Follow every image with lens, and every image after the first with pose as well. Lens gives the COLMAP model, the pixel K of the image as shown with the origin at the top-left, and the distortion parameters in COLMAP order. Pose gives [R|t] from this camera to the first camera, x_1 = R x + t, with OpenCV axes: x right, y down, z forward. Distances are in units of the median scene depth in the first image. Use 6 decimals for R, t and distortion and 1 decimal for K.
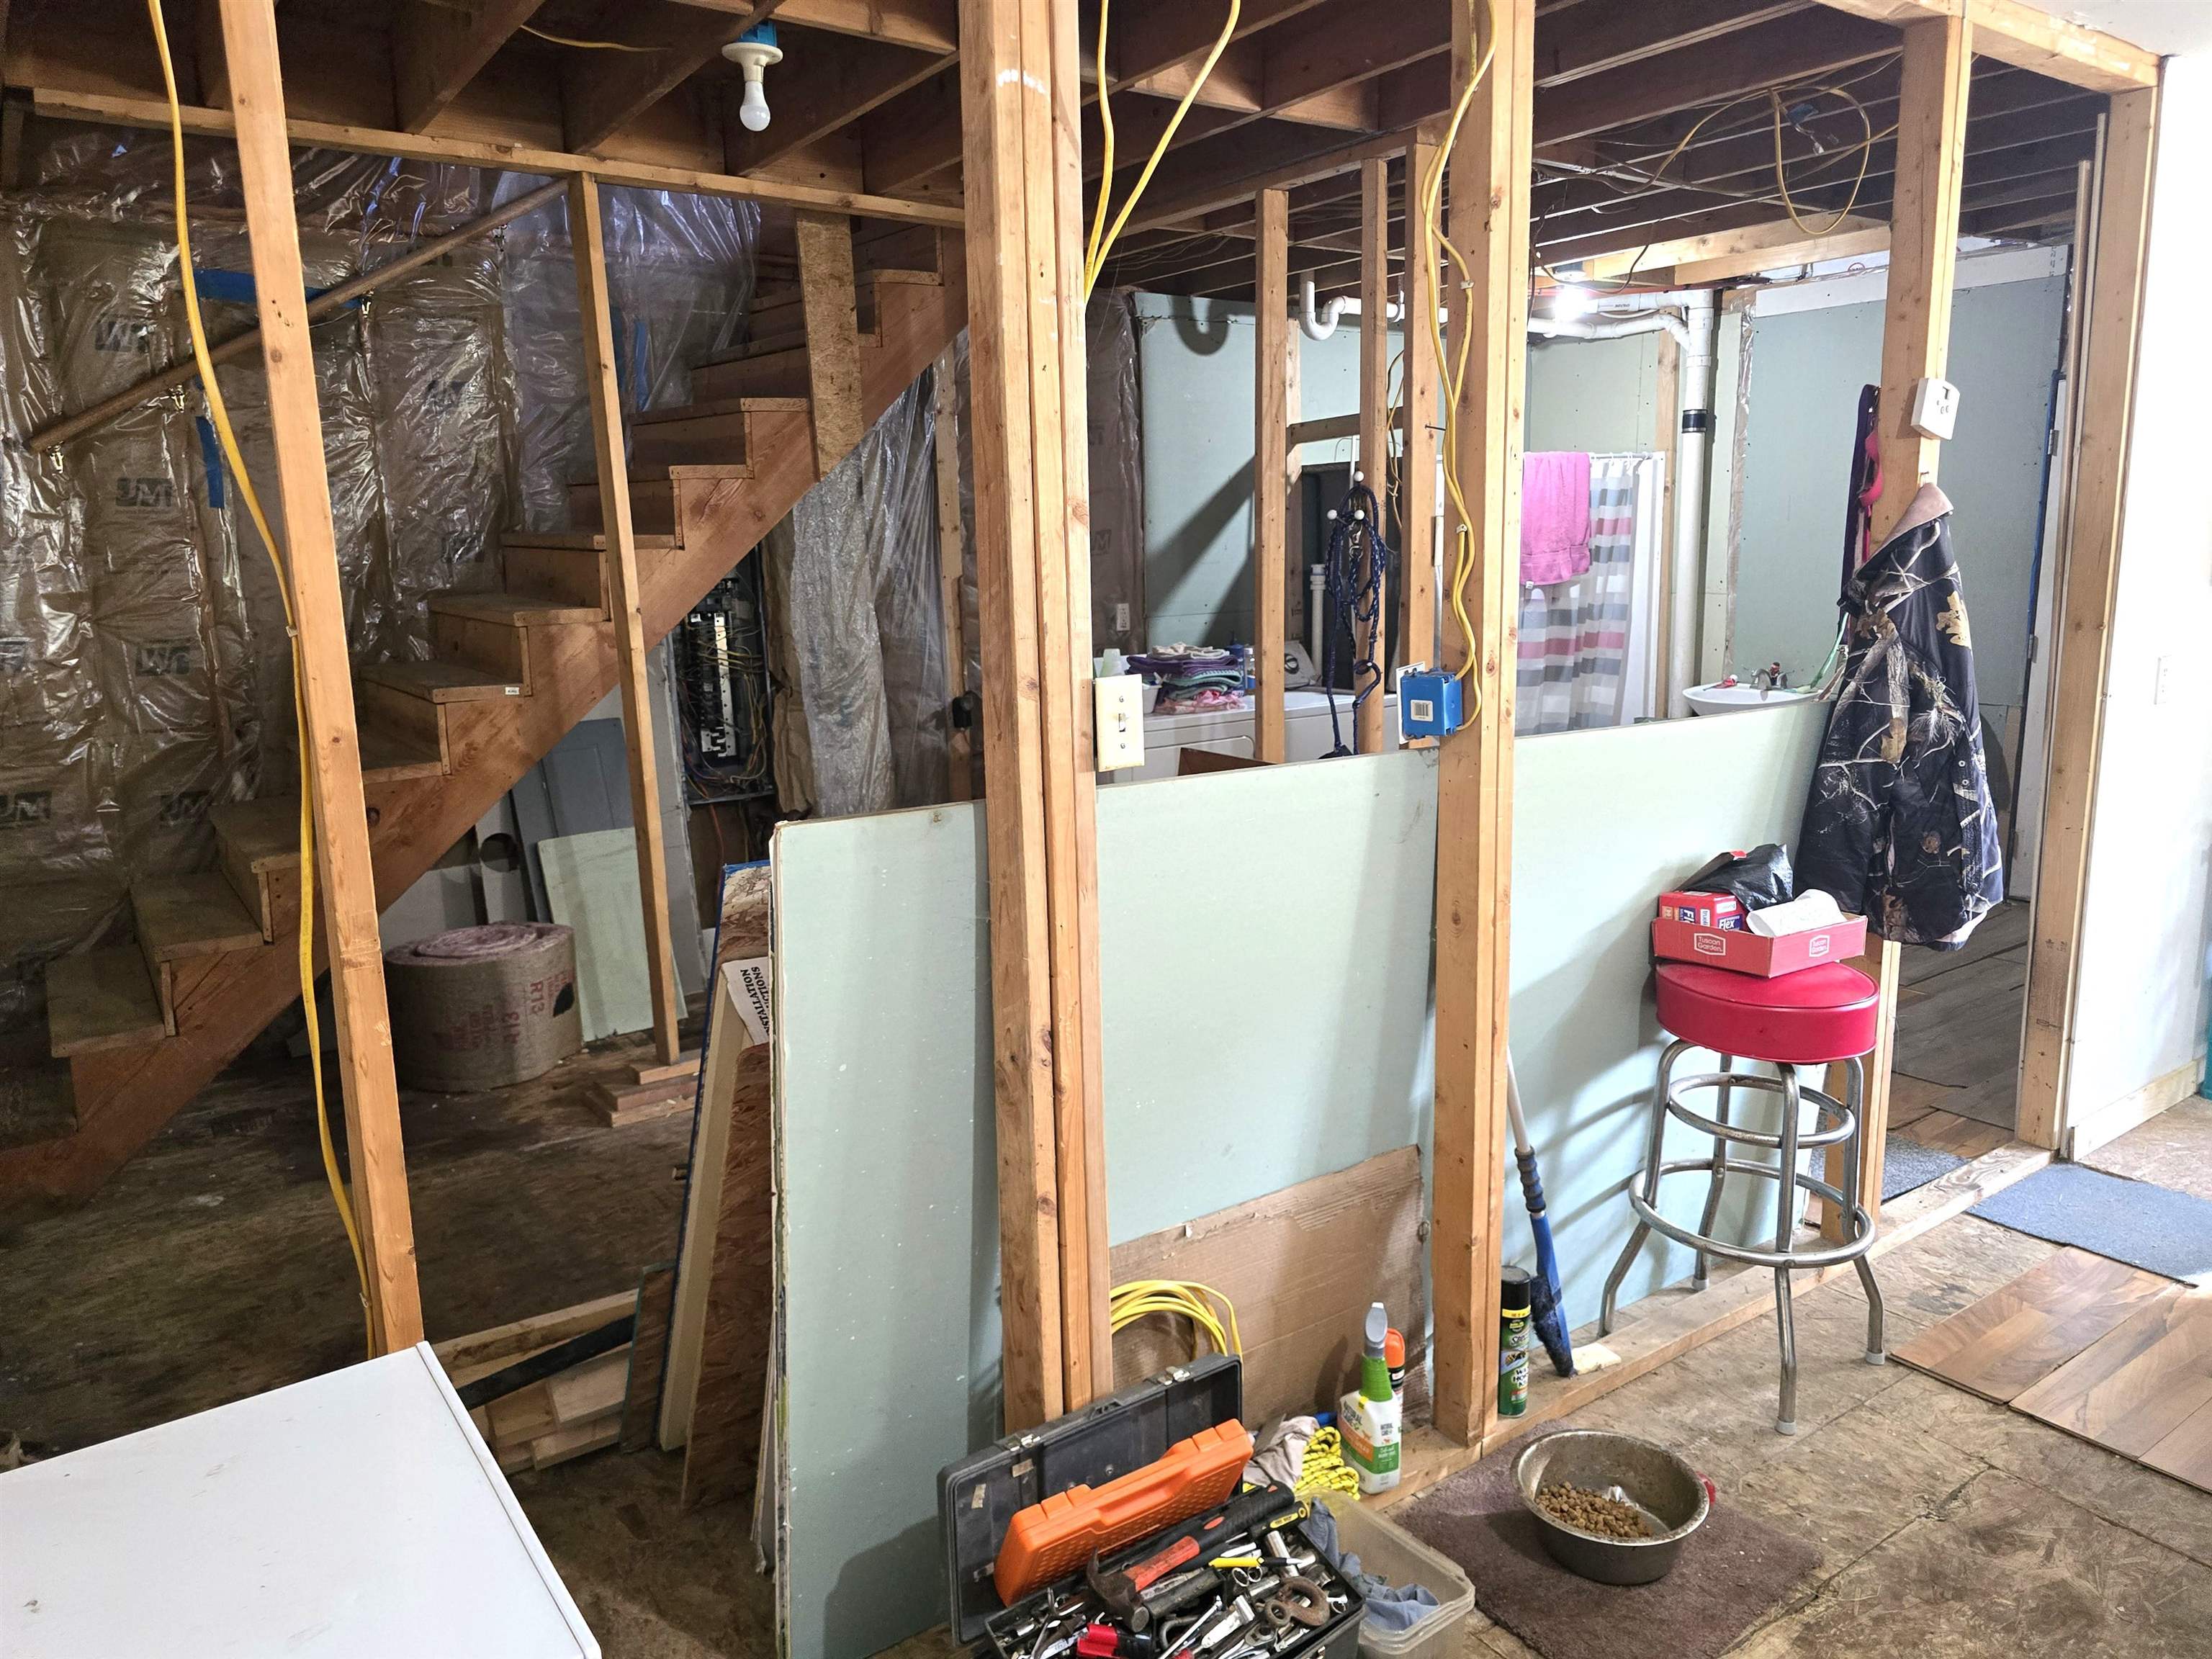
lens RADIAL K [[1492.0, 0, 1114.7], [0, 1492.0, 826.6], [0, 0, 1]] dist [0.057893, -0.054069]
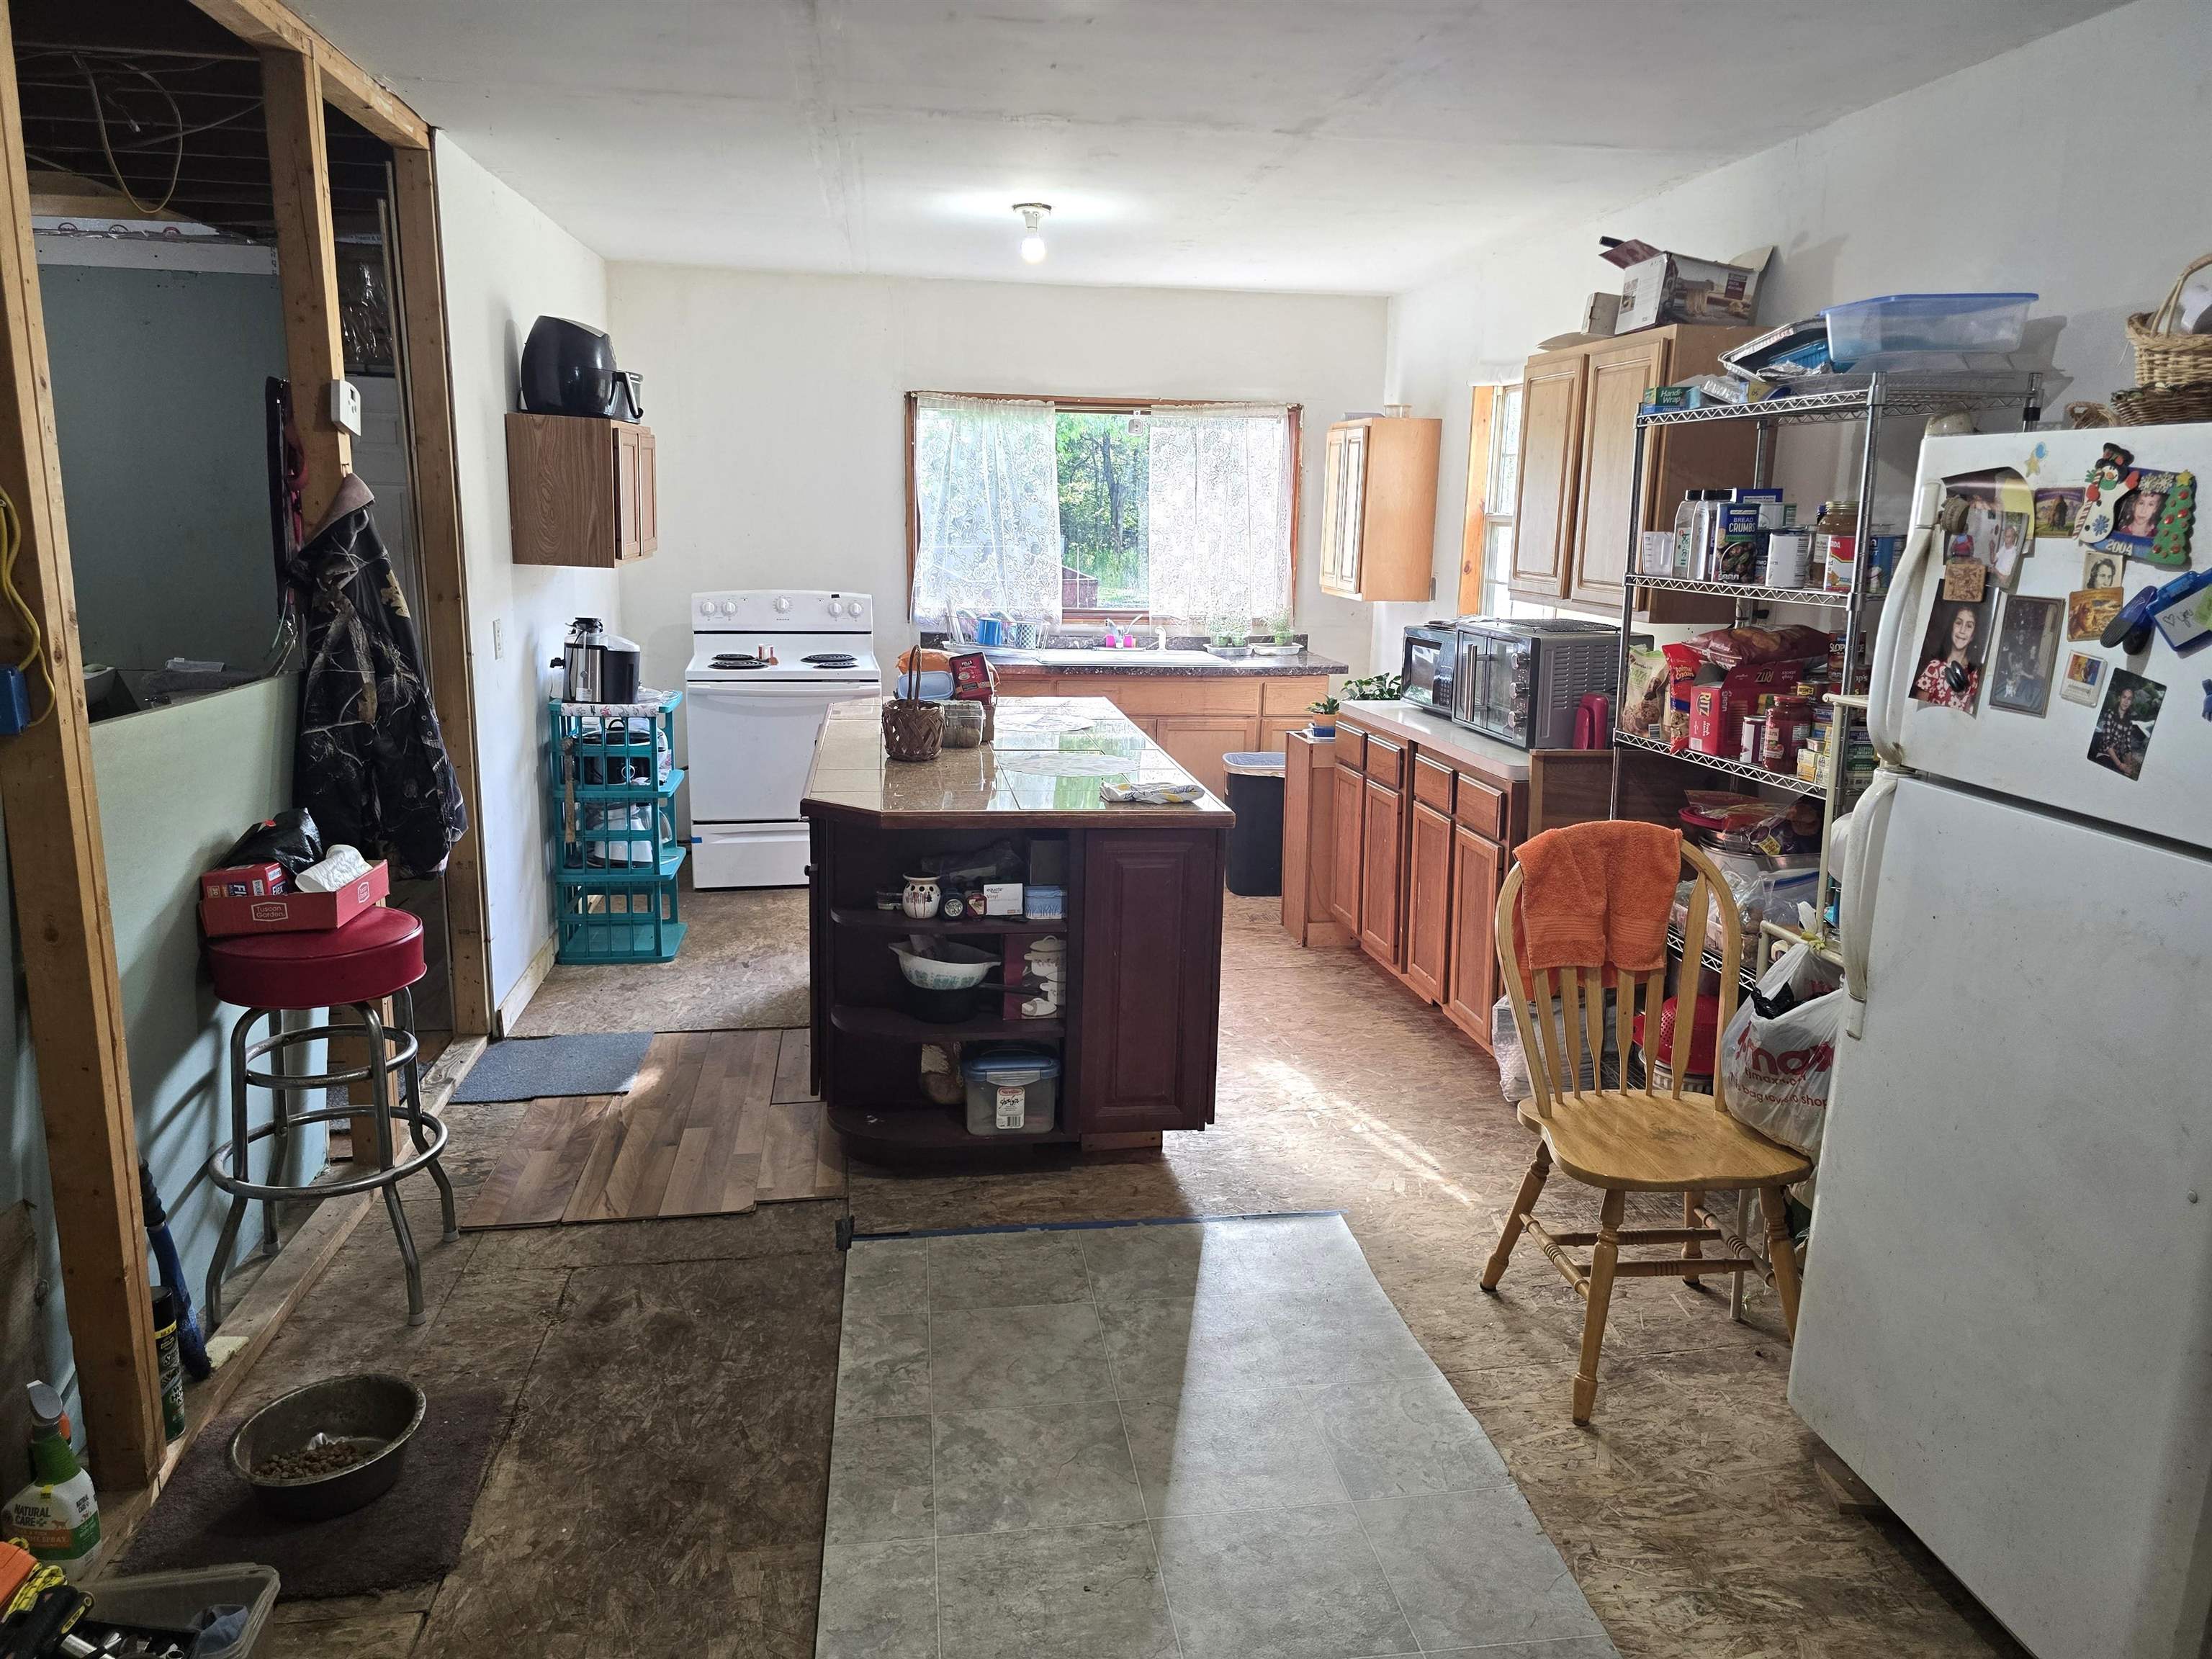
lens RADIAL K [[1492.0, 0, 1102.4], [0, 1492.0, 821.5], [0, 0, 1]] dist [0.057893, -0.054069]
pose [[0.443432, -0.155959, 0.882635, -0.209103], [0.140374, 0.984678, 0.103466, -0.008267], [-0.885247, 0.078019, 0.458531, 0.006767]]
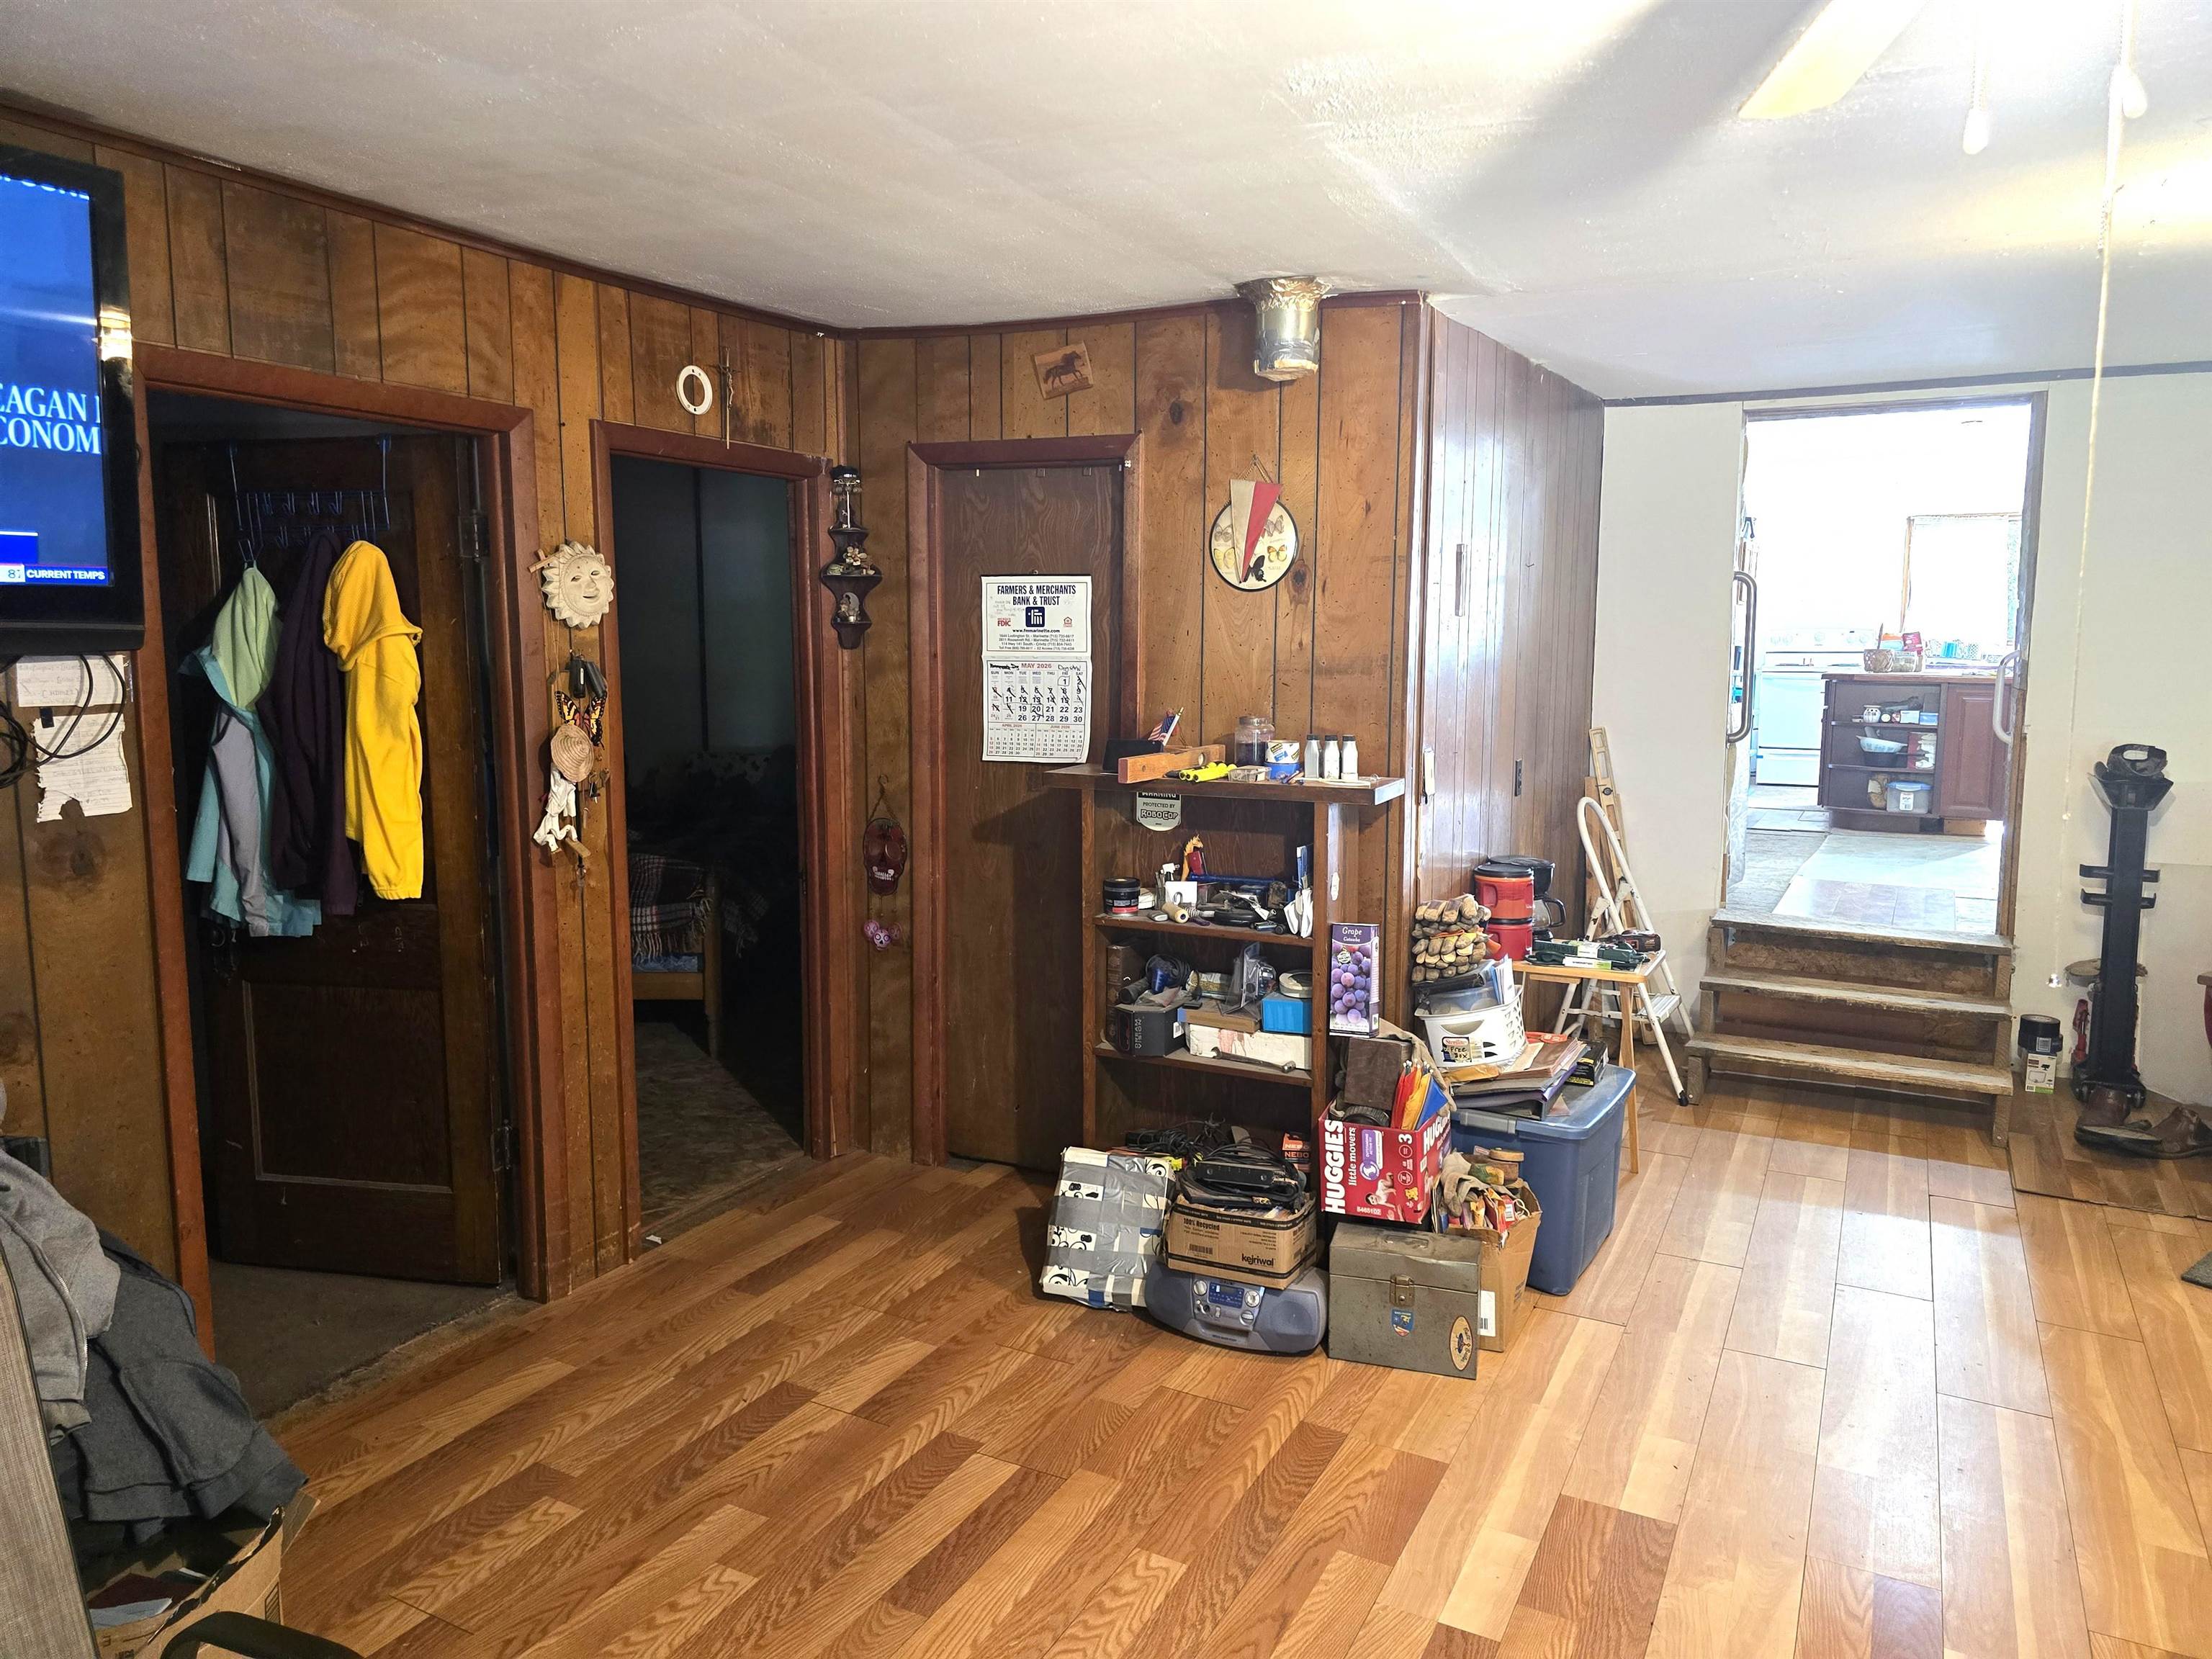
lens RADIAL K [[1492.0, 0, 1116.1], [0, 1492.0, 809.9], [0, 0, 1]] dist [0.057893, -0.054069]
pose [[0.896682, -0.027744, 0.441806, -1.942470], [0.064791, 0.995512, -0.068985, 0.465113], [-0.437909, 0.090482, 0.894455, -1.349026]]
